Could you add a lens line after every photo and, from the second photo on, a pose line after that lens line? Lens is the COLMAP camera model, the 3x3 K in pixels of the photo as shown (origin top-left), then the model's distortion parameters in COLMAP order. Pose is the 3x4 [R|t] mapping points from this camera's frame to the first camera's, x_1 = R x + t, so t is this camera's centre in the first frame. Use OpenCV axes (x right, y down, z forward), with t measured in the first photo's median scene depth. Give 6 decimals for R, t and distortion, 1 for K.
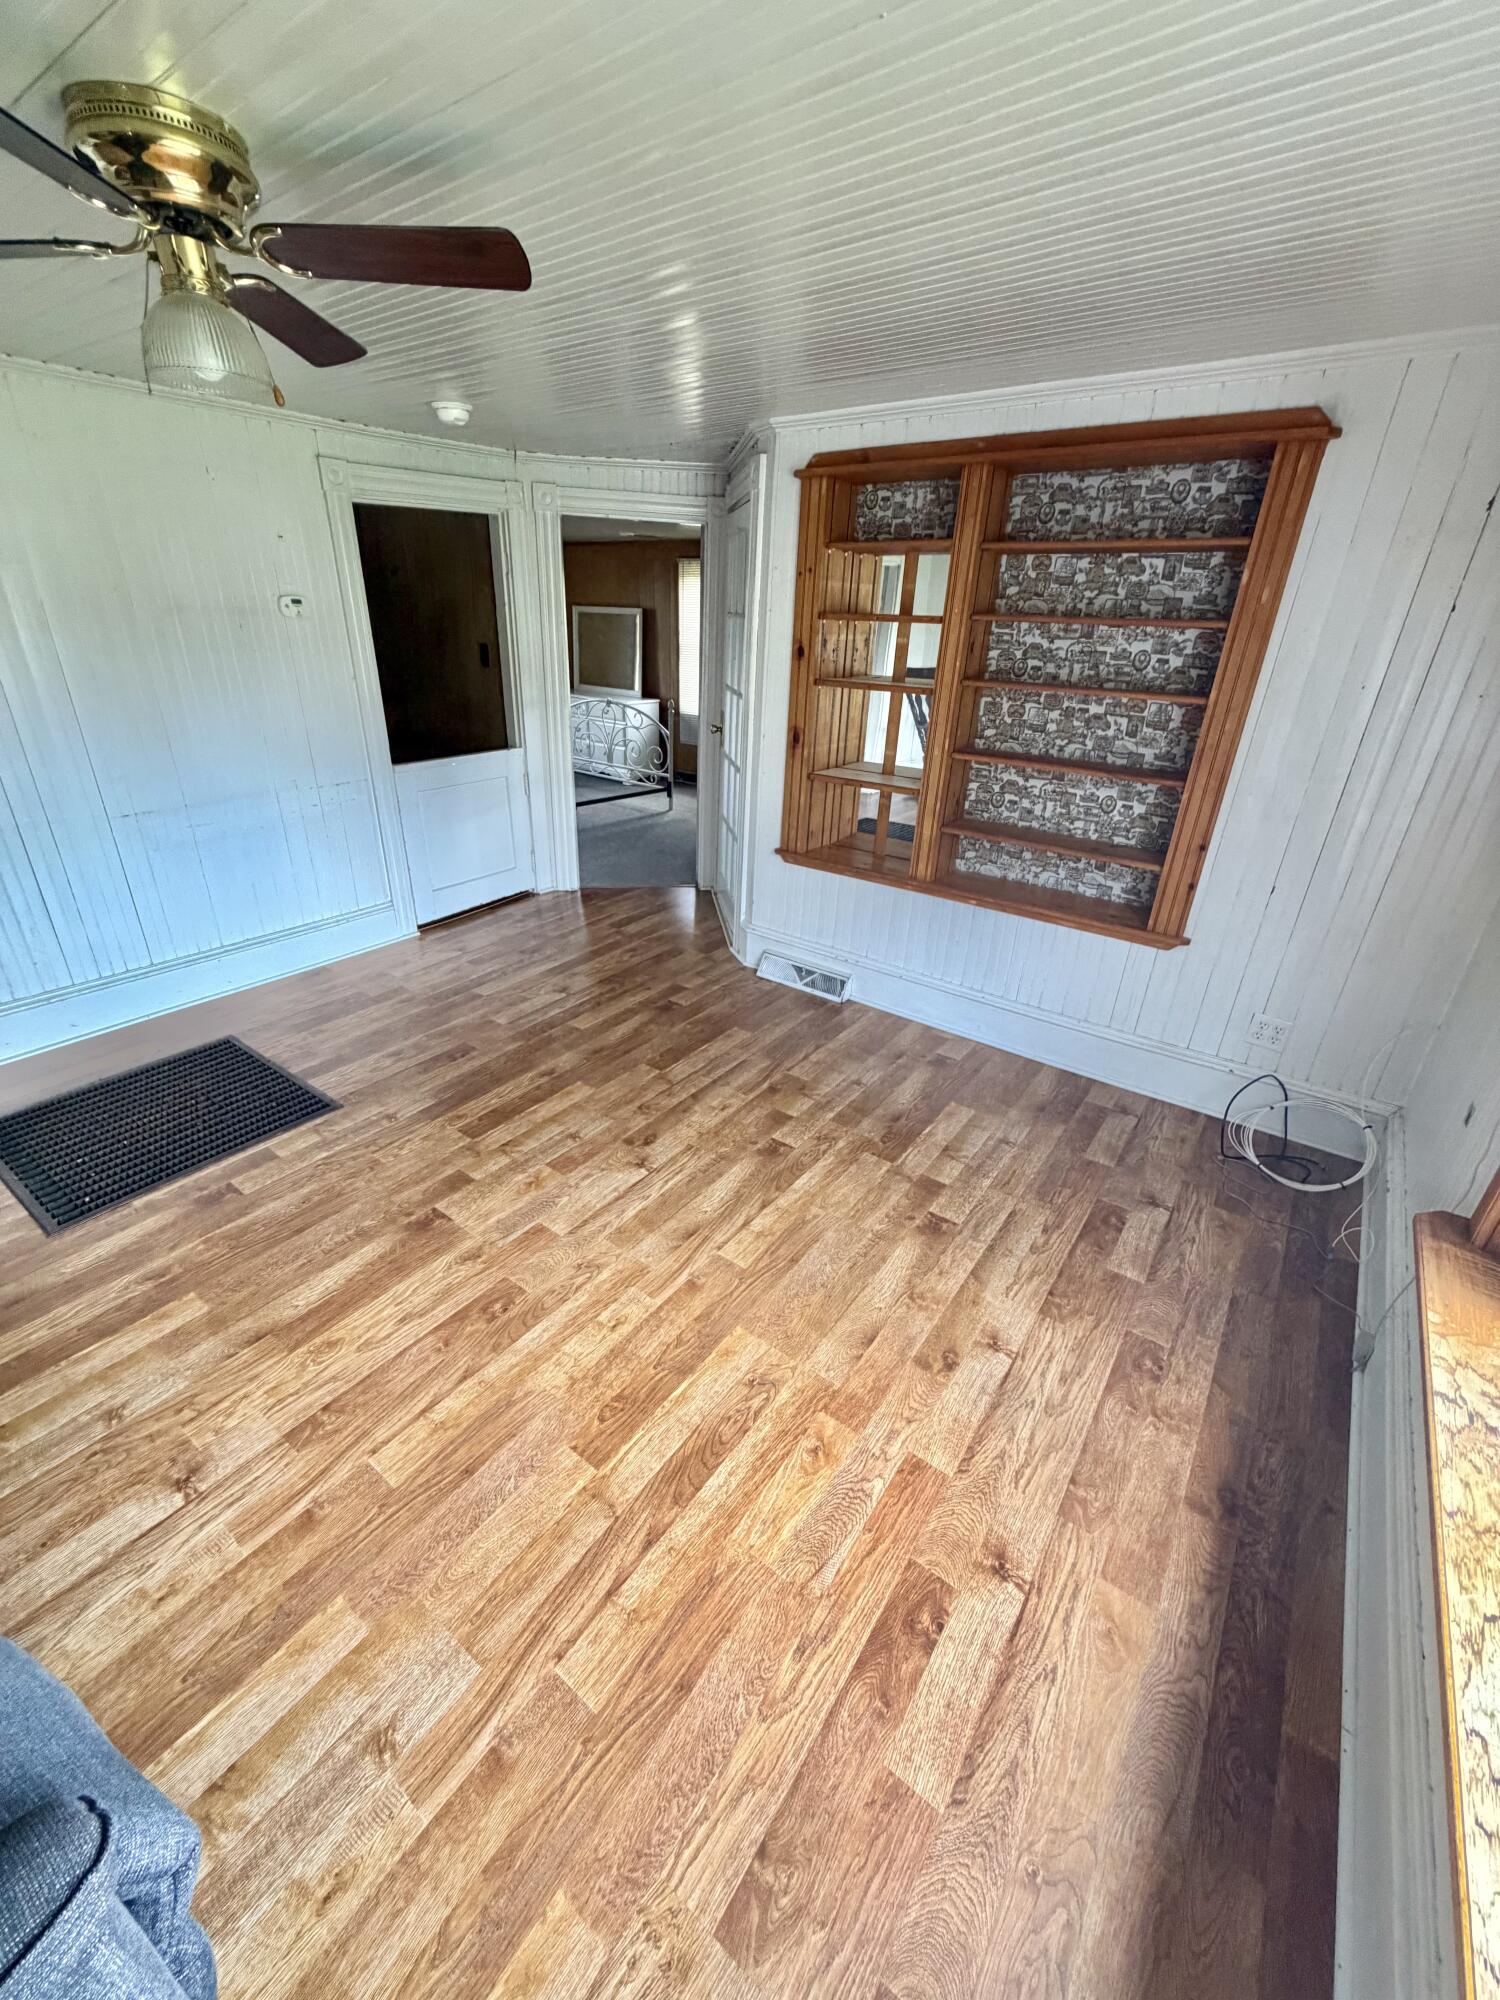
lens RADIAL K [[797.5, 0, 748.9], [0, 797.5, 998.2], [0, 0, 1]] dist [0.000766, -0.000266]
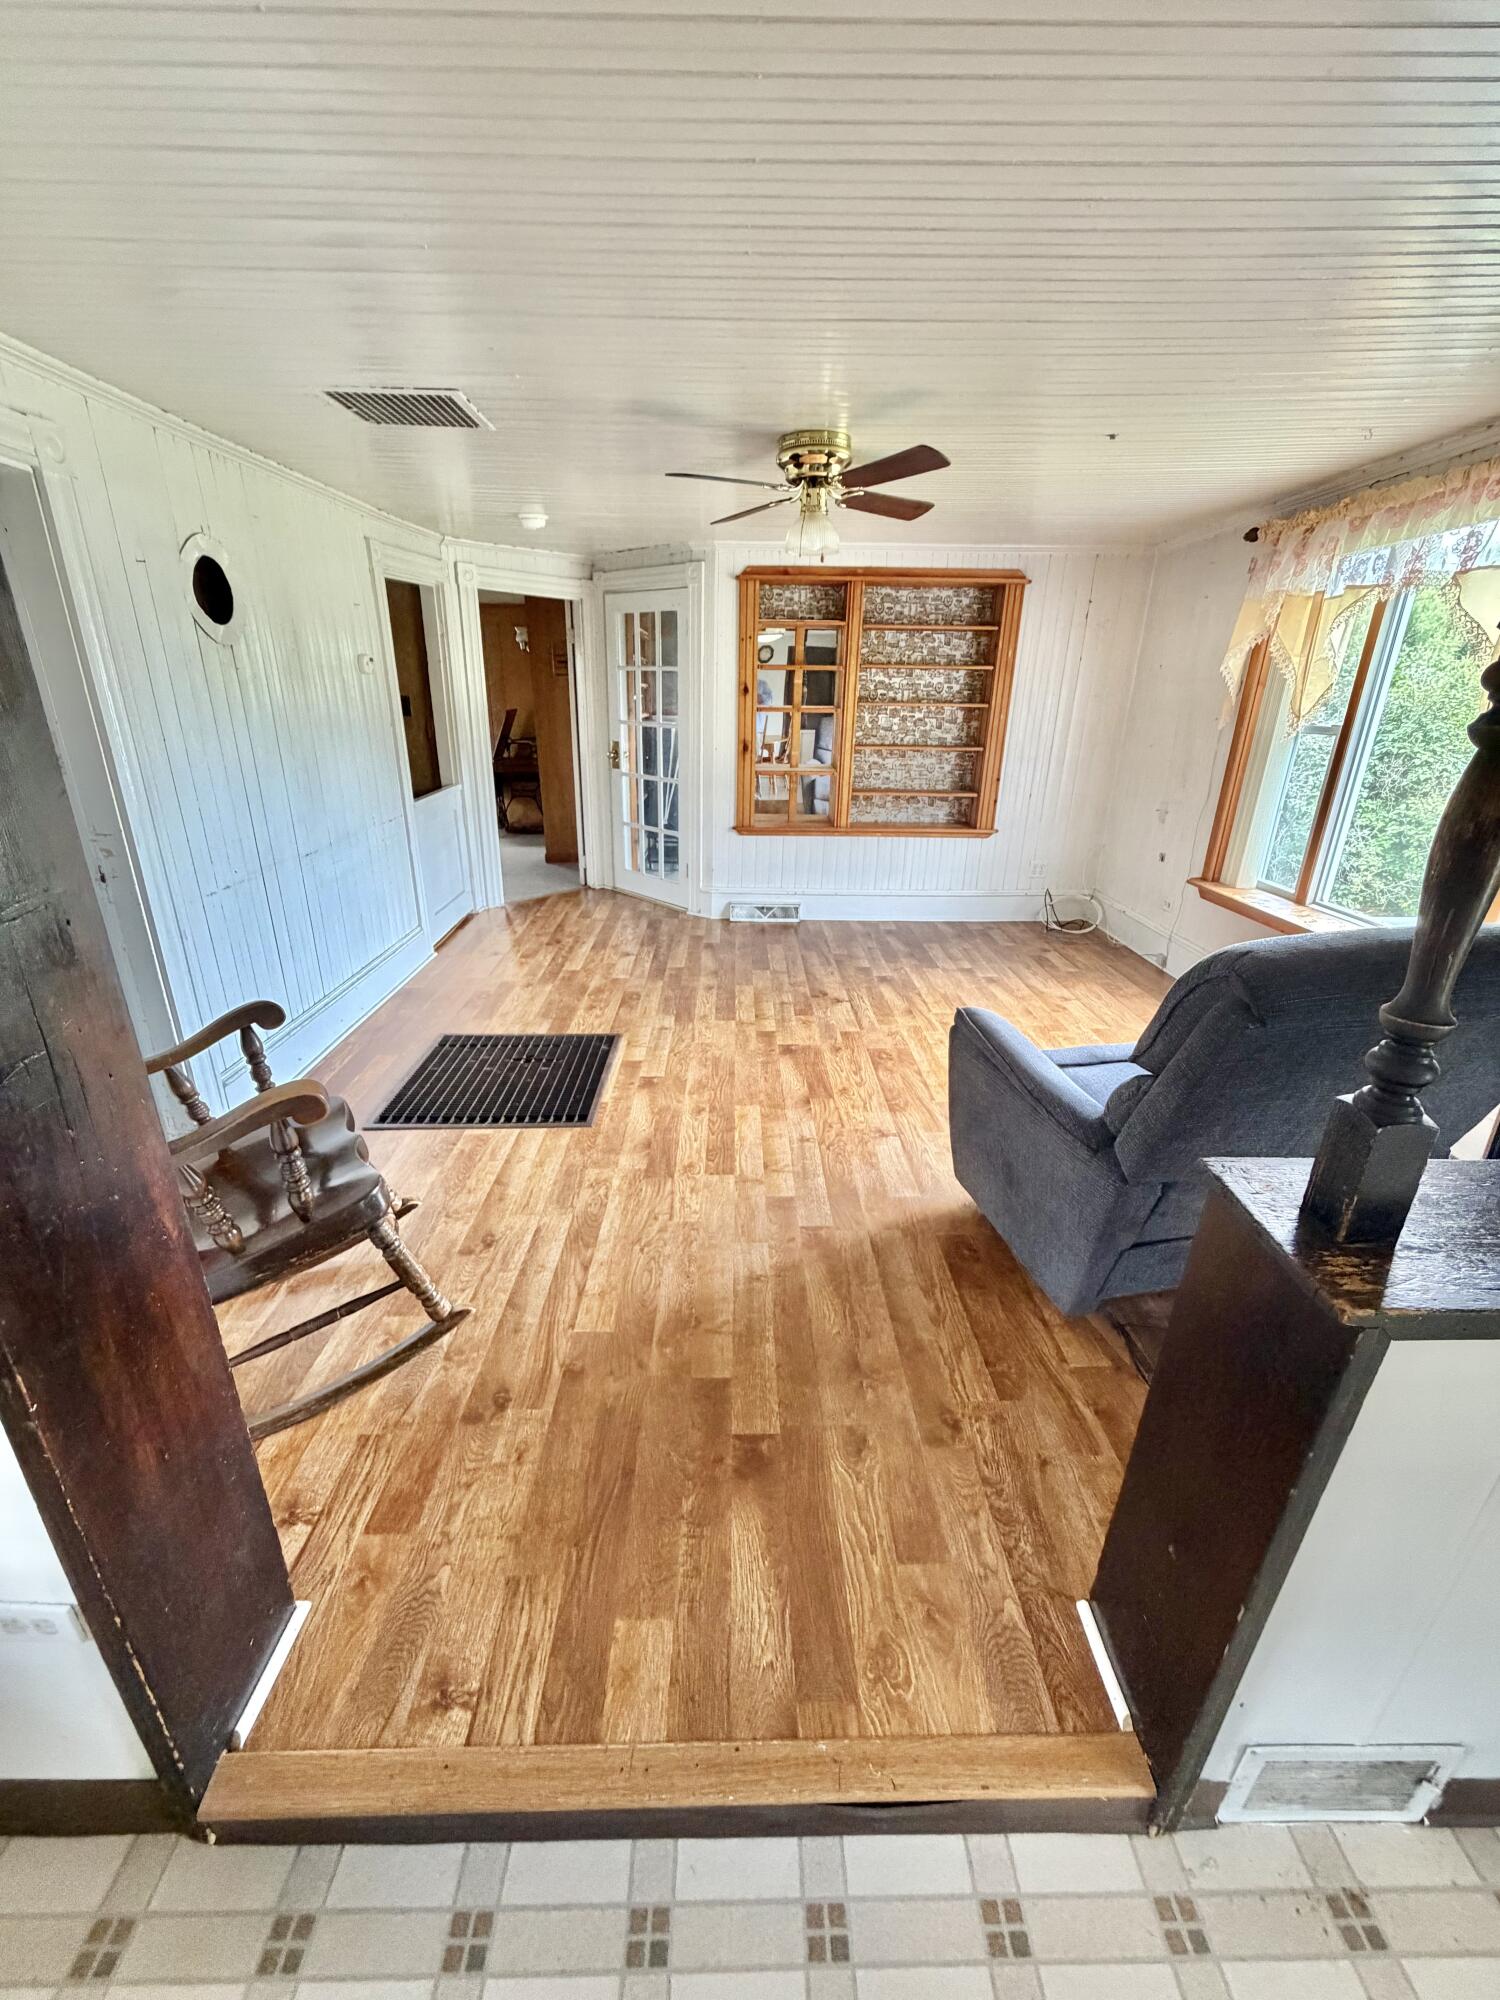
lens RADIAL K [[797.5, 0, 747.7], [0, 797.5, 996.8], [0, 0, 1]] dist [0.000766, -0.000266]
pose [[0.799204, -0.240003, 0.551065, -1.083817], [0.272144, 0.961950, 0.024266, 0.104395], [-0.535921, 0.130576, 0.834109, -0.218697]]
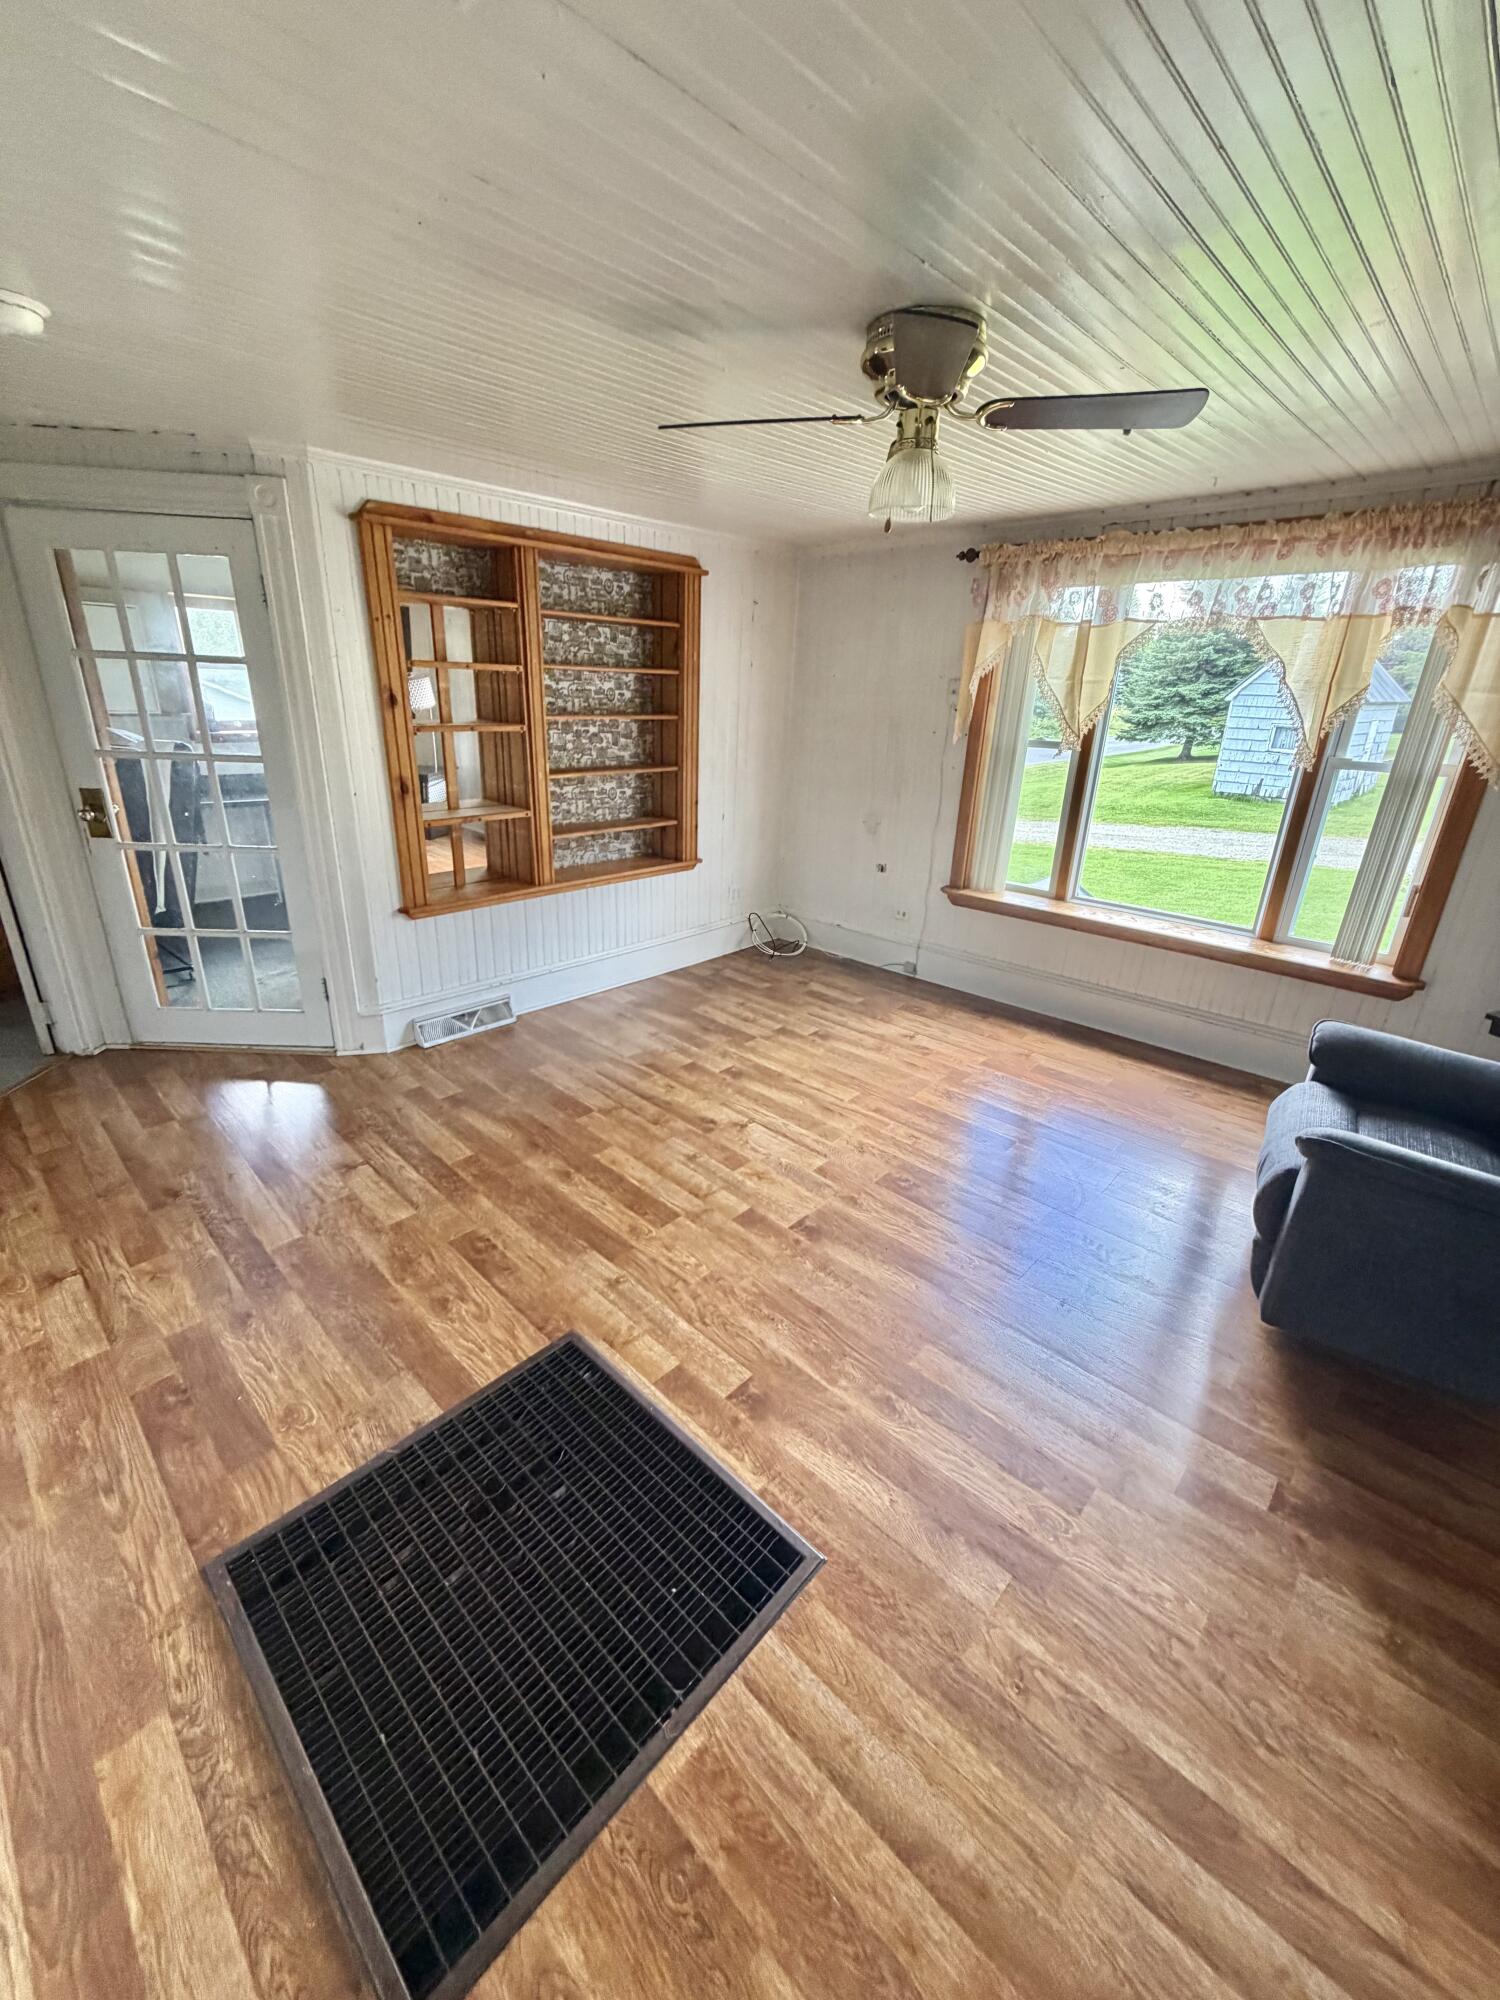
lens RADIAL K [[797.5, 0, 750.2], [0, 797.5, 997.5], [0, 0, 1]] dist [0.000766, -0.000266]
pose [[0.127049, -0.389148, 0.912372, -1.074222], [0.402994, 0.860738, 0.311008, -0.302252], [-0.906341, 0.328167, 0.266180, 0.569199]]
